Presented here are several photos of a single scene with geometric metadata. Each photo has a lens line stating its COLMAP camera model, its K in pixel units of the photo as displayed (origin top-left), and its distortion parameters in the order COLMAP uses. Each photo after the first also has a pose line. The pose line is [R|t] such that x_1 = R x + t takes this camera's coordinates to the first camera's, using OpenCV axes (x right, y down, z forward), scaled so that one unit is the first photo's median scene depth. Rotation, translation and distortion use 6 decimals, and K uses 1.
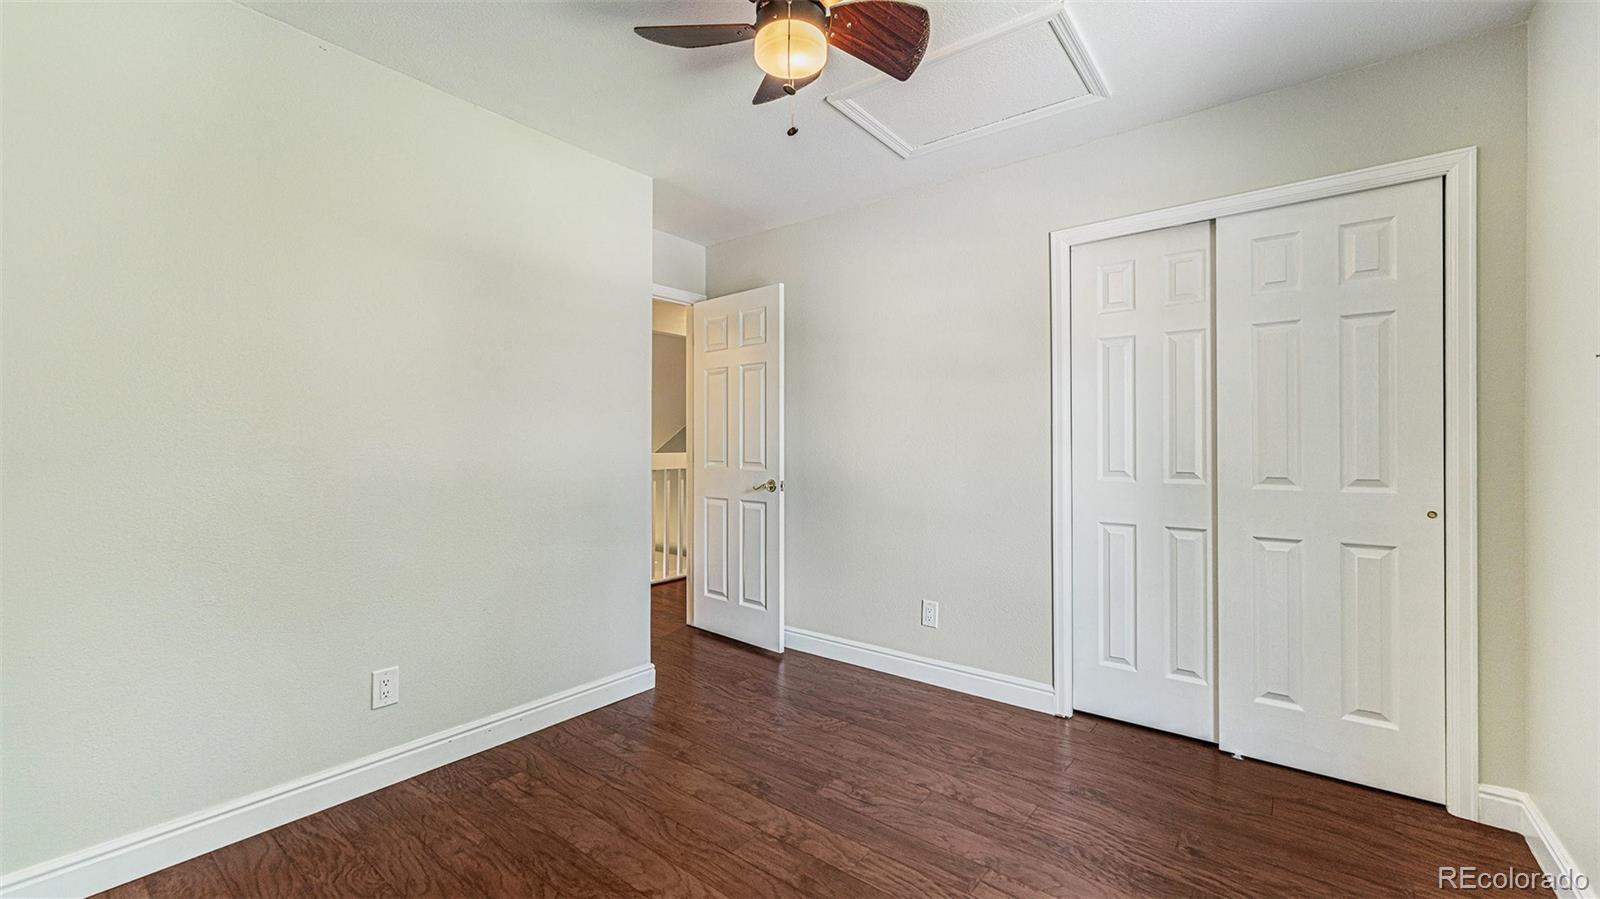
lens RADIAL K [[645.0, 0, 799.8], [0, 645.0, 451.5], [0, 0, 1]] dist [-0.002394, 0.000066]
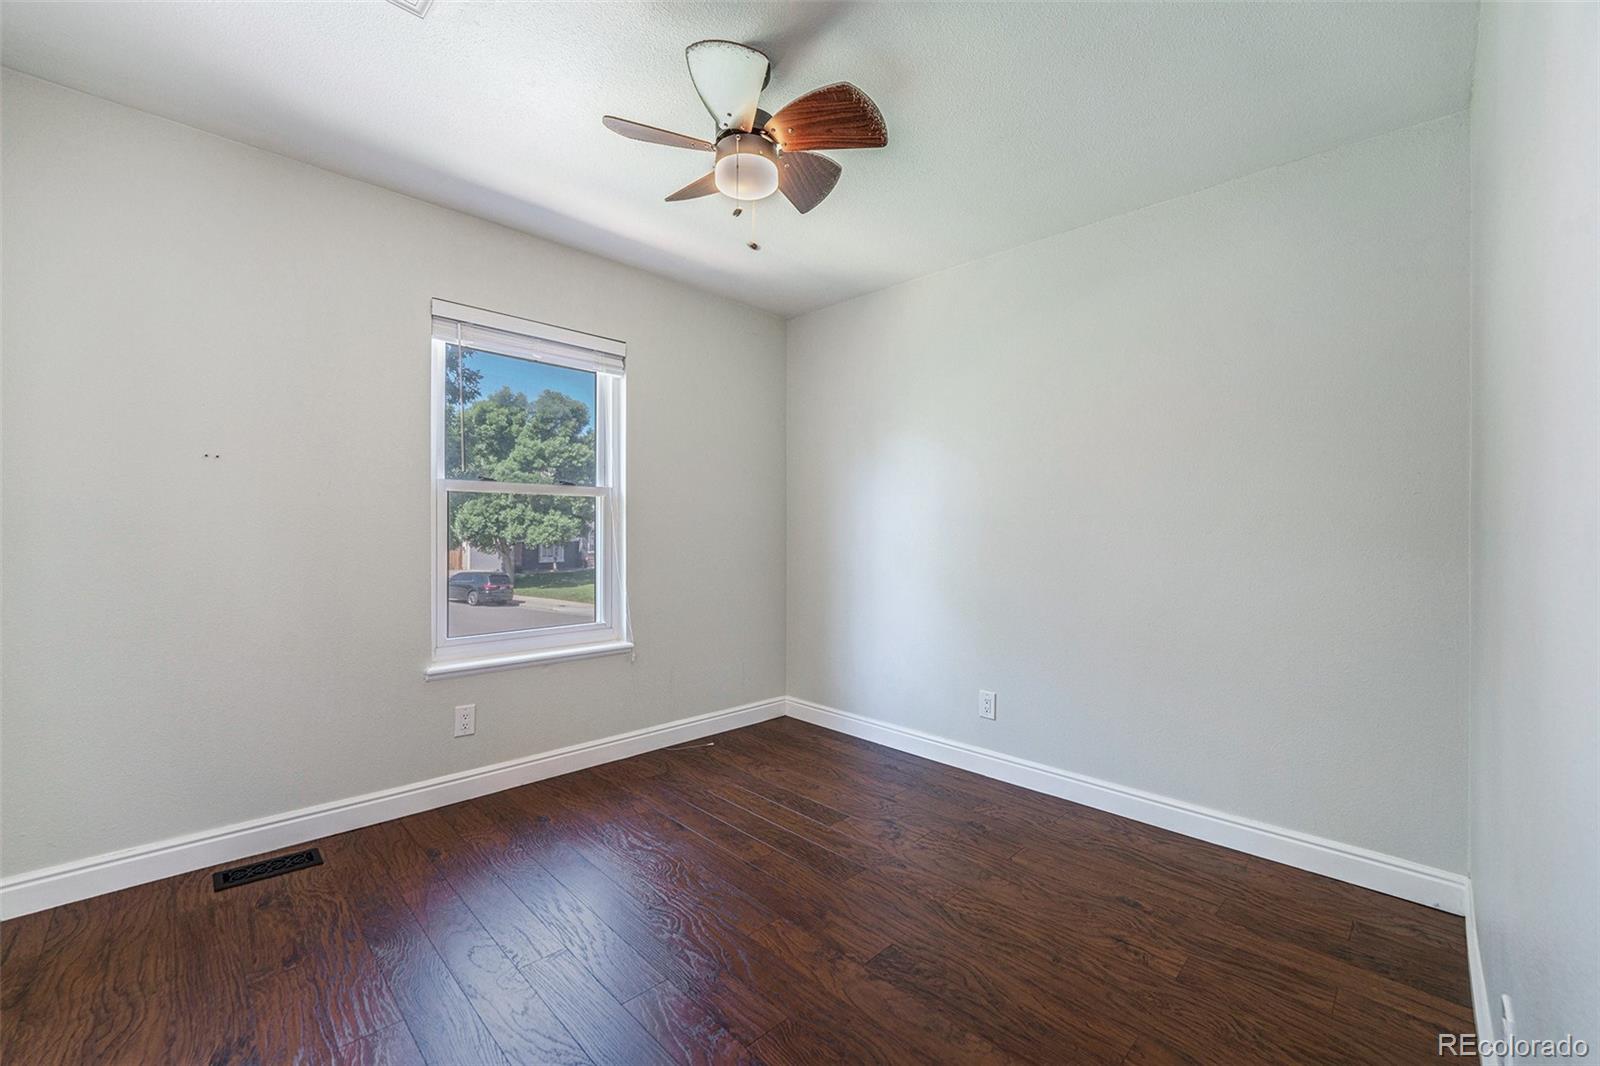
lens RADIAL K [[627.7, 0, 793.9], [0, 627.7, 539.0], [0, 0, 1]] dist [0.000281, 0.000043]
pose [[-0.993462, -0.009565, 0.113763, -0.206329], [-0.008737, 0.999932, 0.007777, 0.005415], [-0.113830, 0.006732, -0.993477, 1.863917]]
